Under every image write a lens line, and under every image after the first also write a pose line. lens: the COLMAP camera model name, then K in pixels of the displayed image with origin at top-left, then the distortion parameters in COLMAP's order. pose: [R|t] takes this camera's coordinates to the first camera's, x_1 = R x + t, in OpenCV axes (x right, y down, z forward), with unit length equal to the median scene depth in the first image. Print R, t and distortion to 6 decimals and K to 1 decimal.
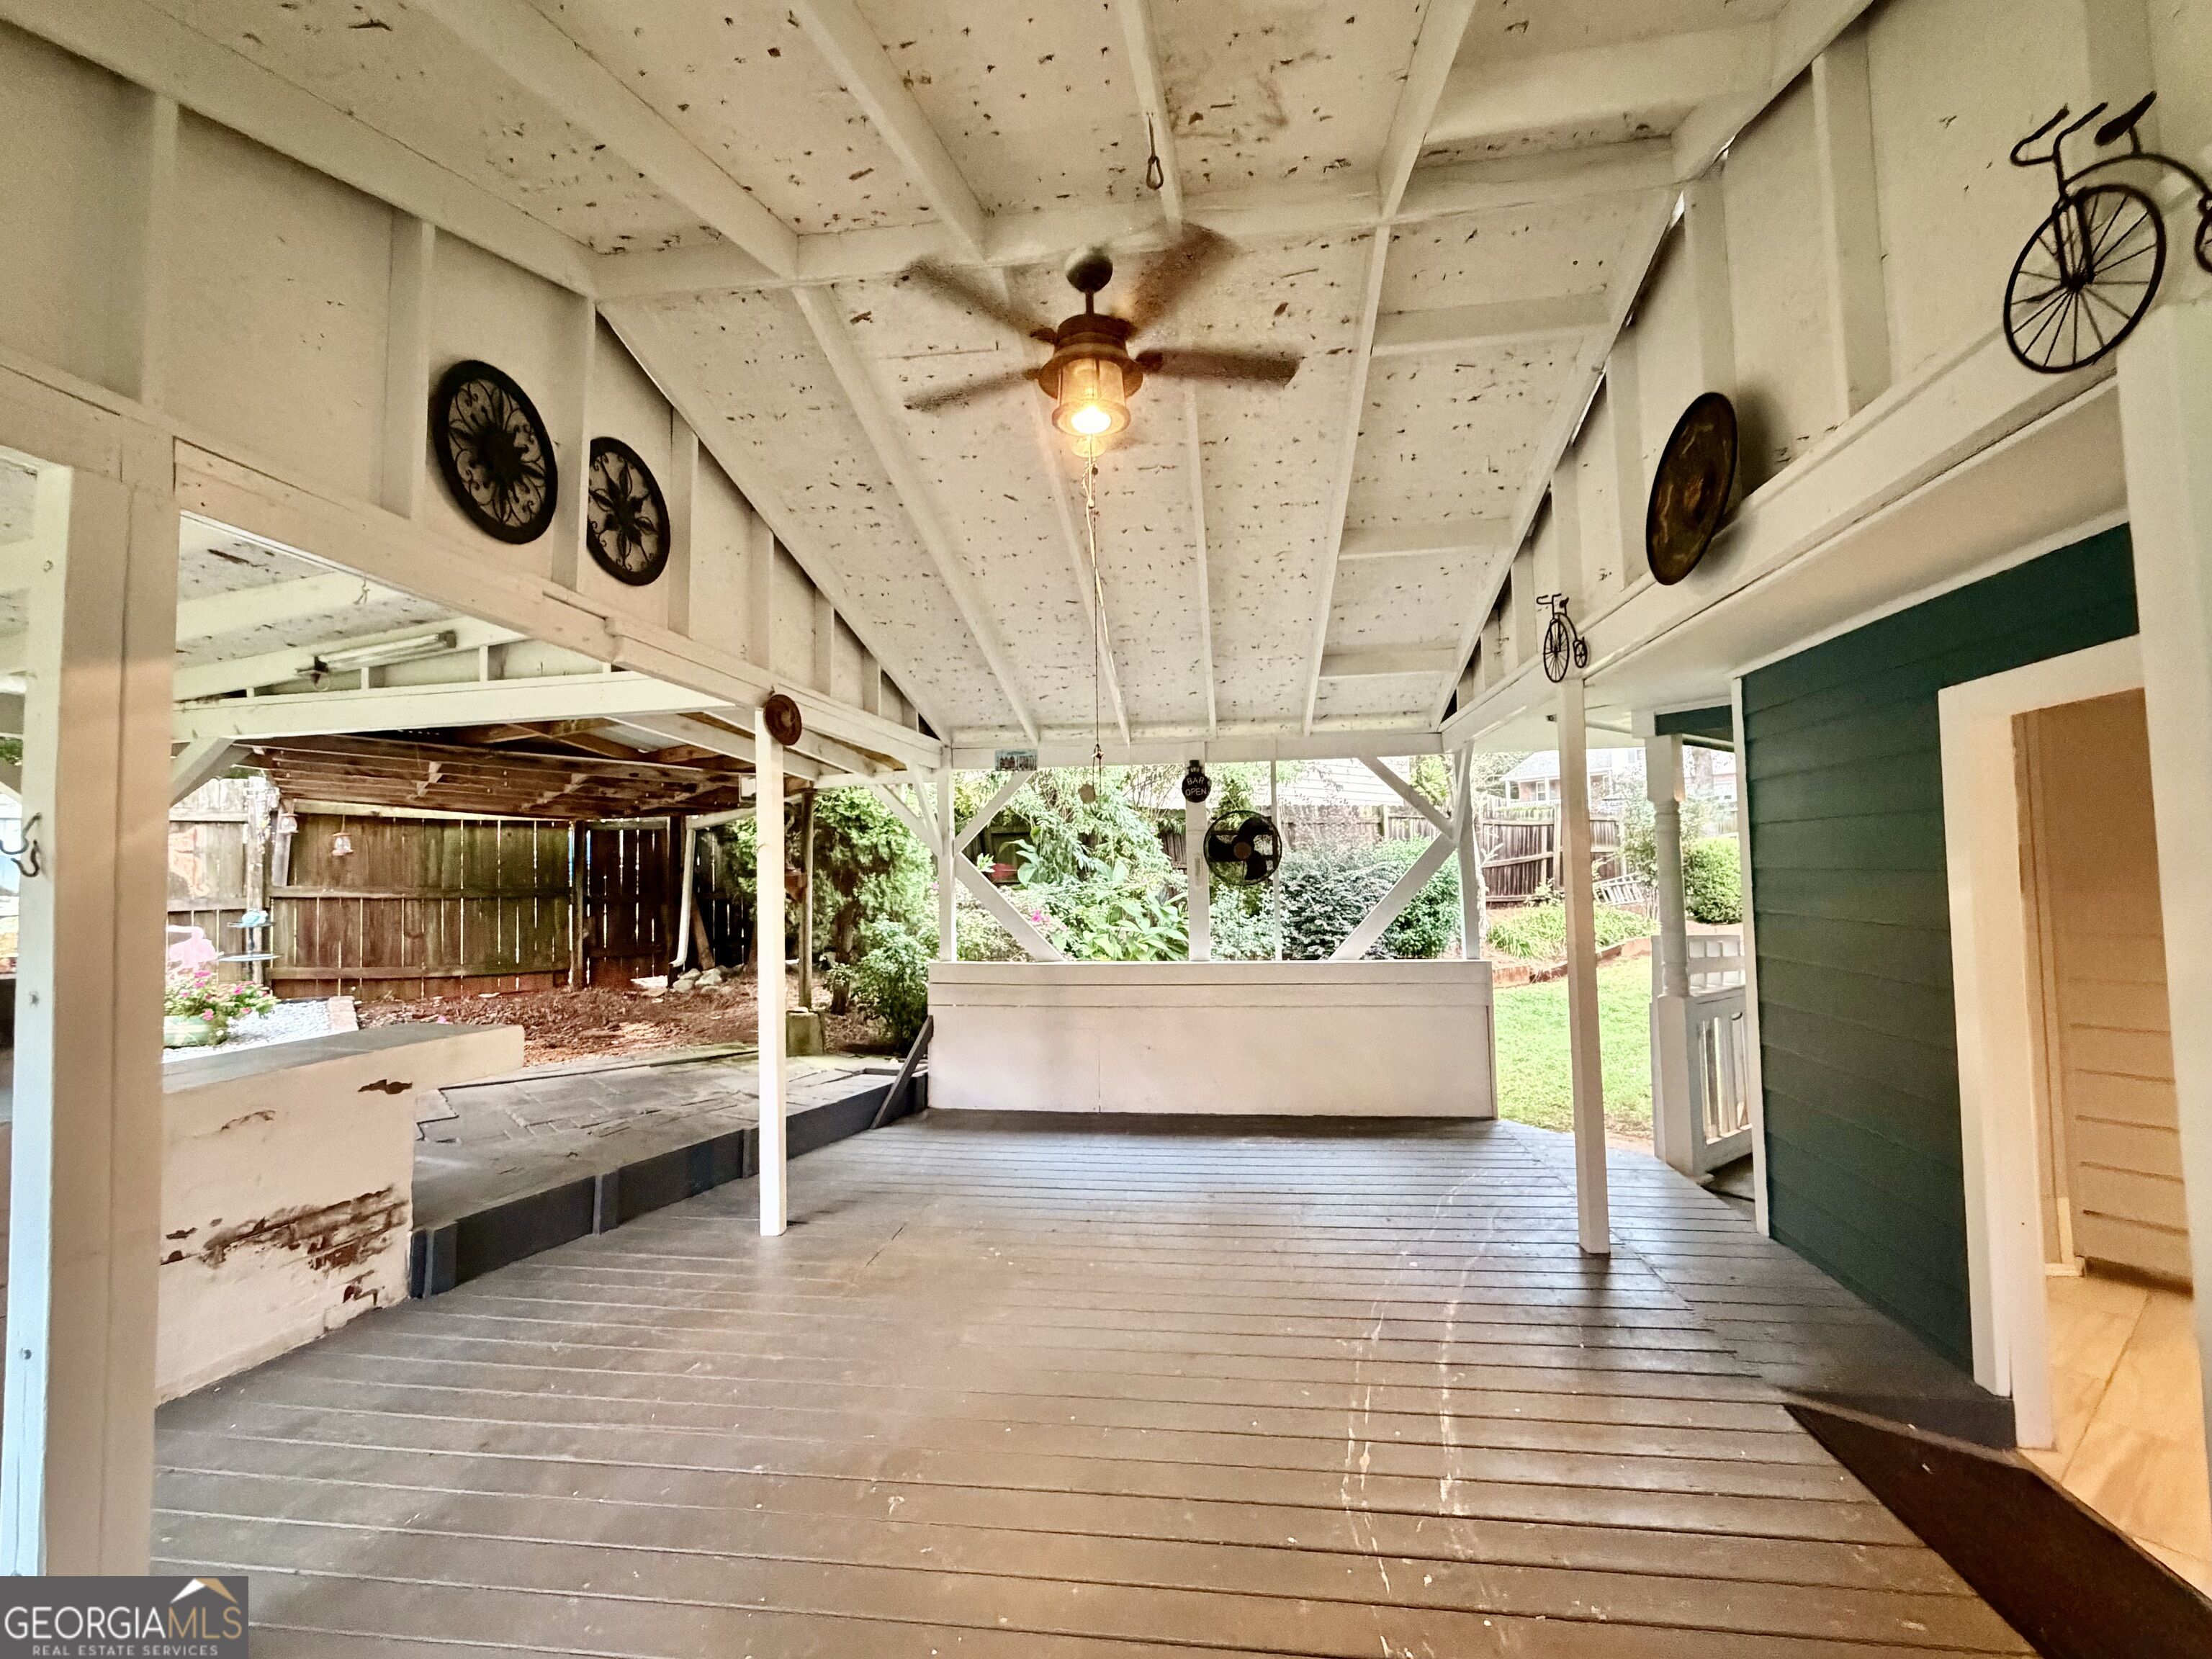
lens RADIAL K [[972.7, 0, 1113.9], [0, 972.7, 824.8], [0, 0, 1]] dist [-0.003167, -0.000073]
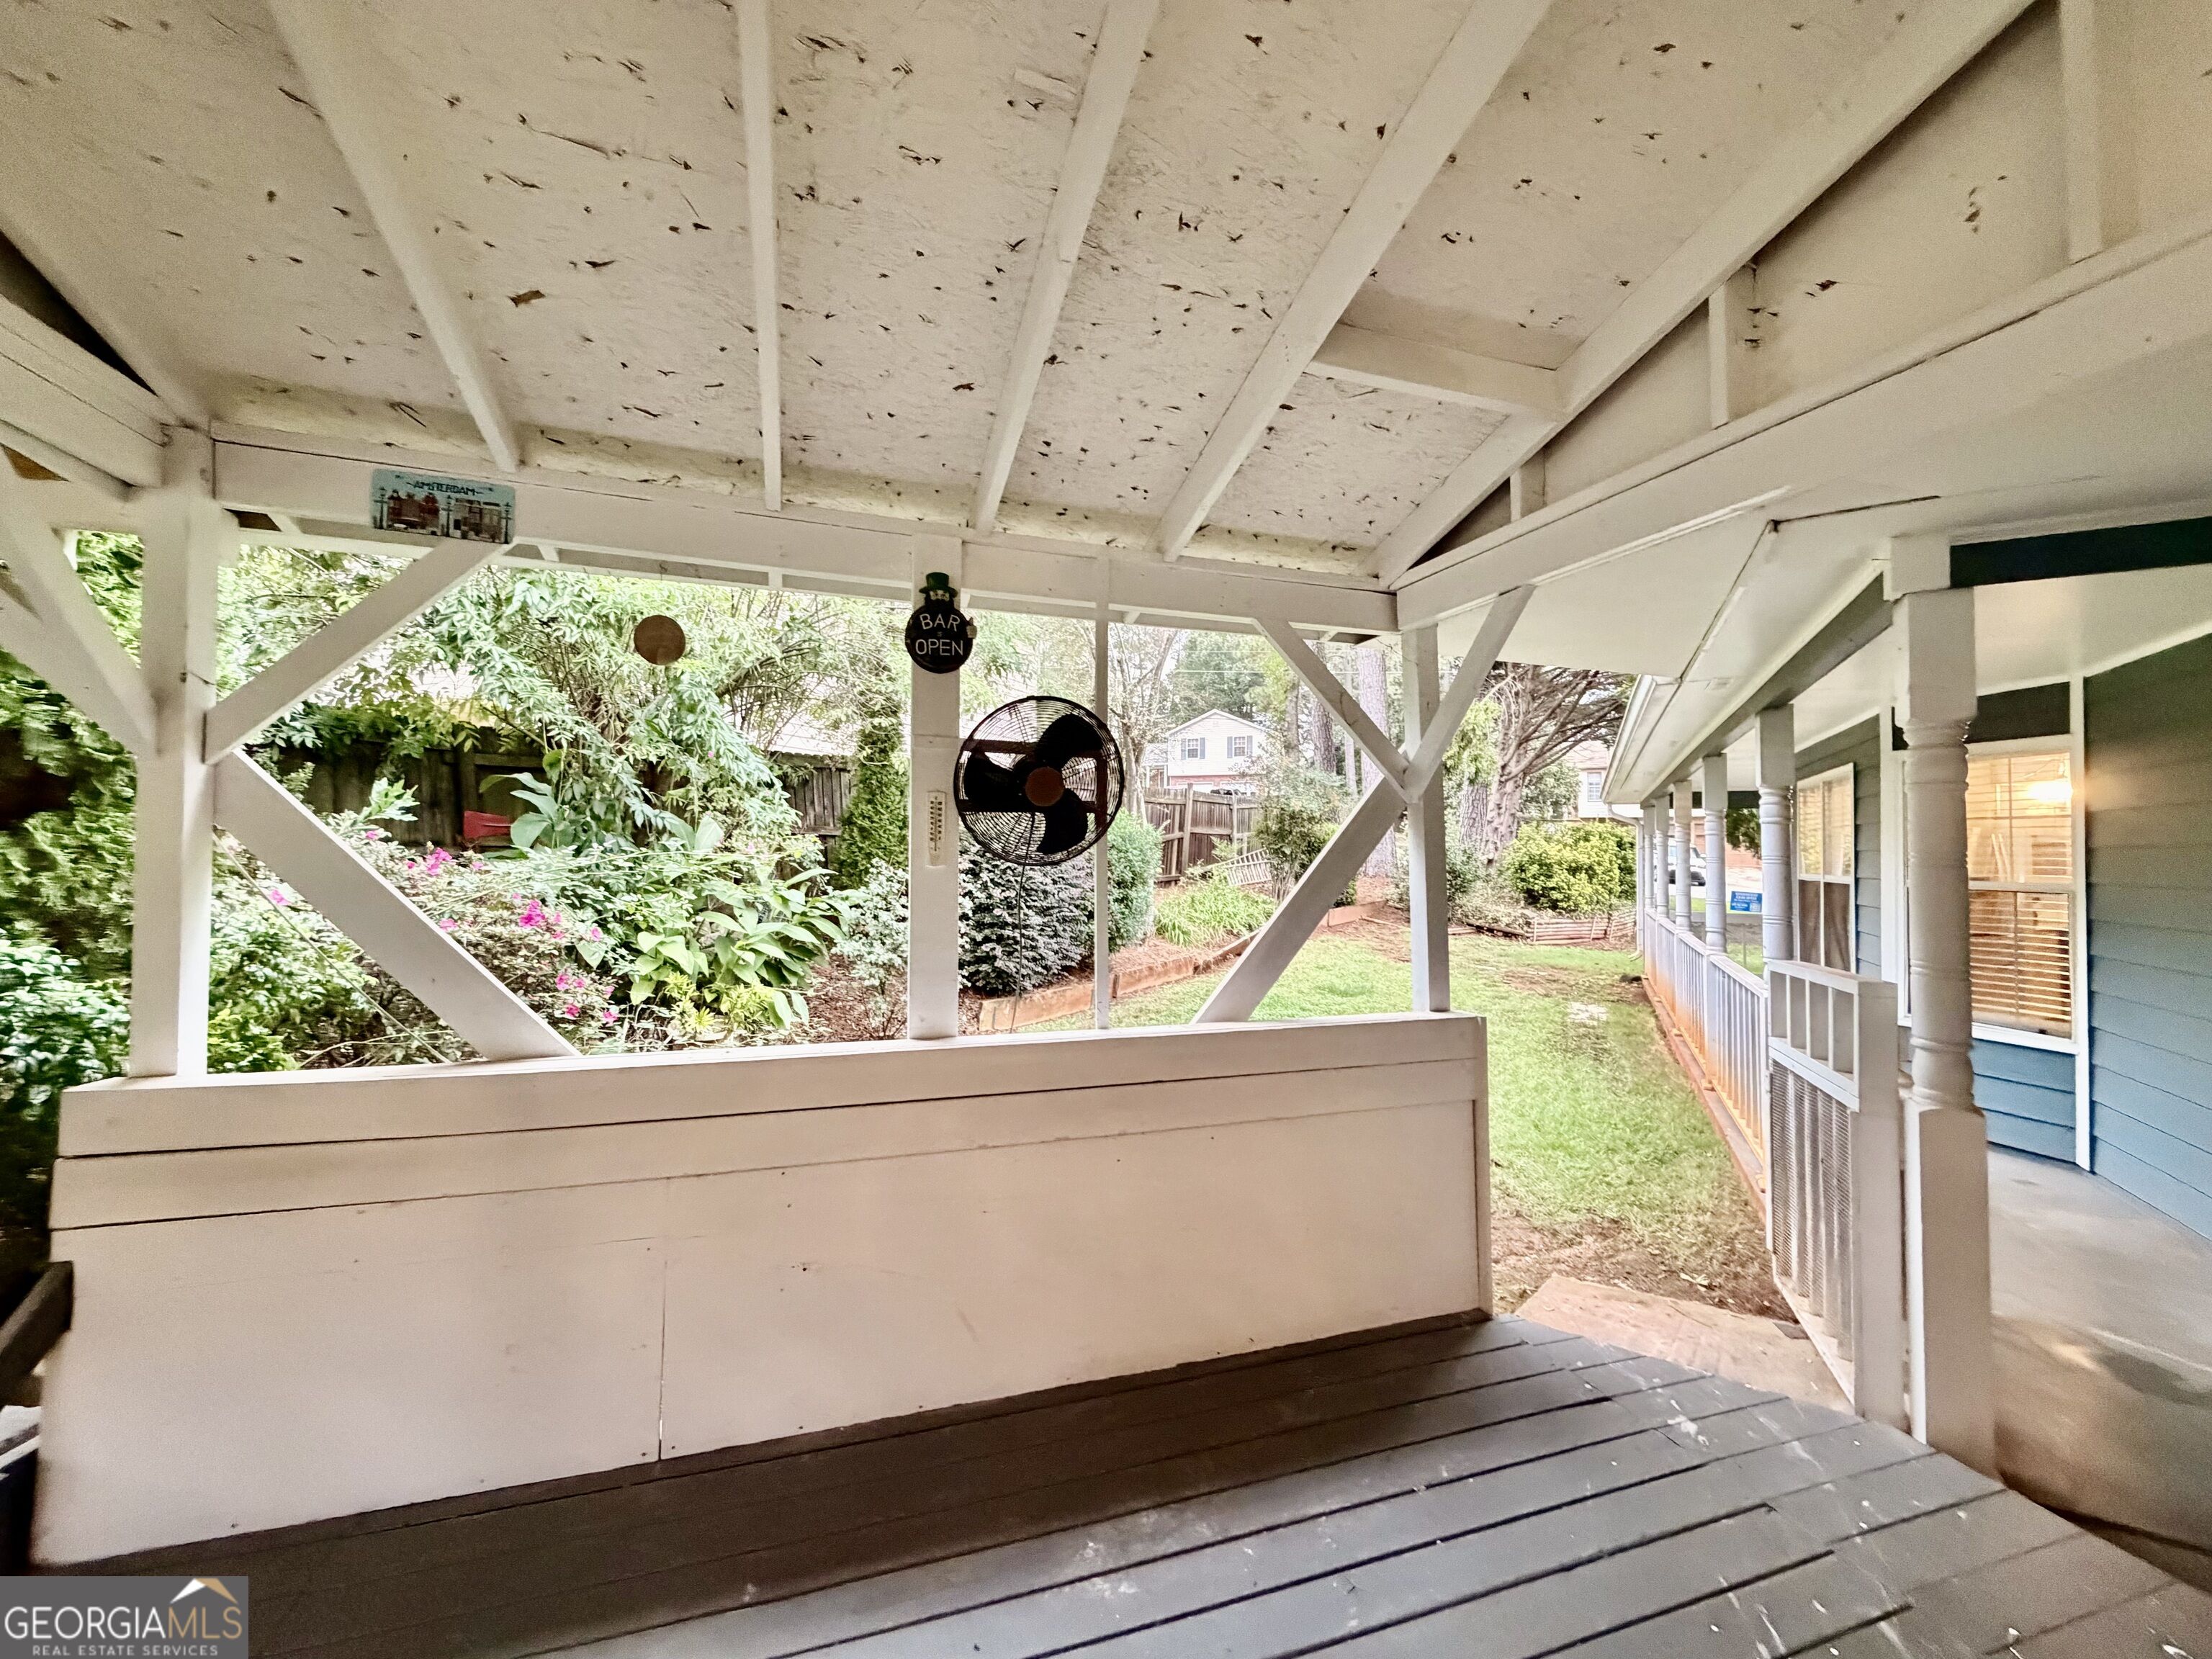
lens RADIAL K [[867.9, 0, 1096.7], [0, 867.9, 824.4], [0, 0, 1]] dist [-0.001219, 0.000400]
pose [[0.900673, 0.041051, 0.432555, -0.011265], [-0.050615, 0.998662, 0.010615, 0.024739], [-0.431540, -0.031454, 0.901545, 0.409268]]
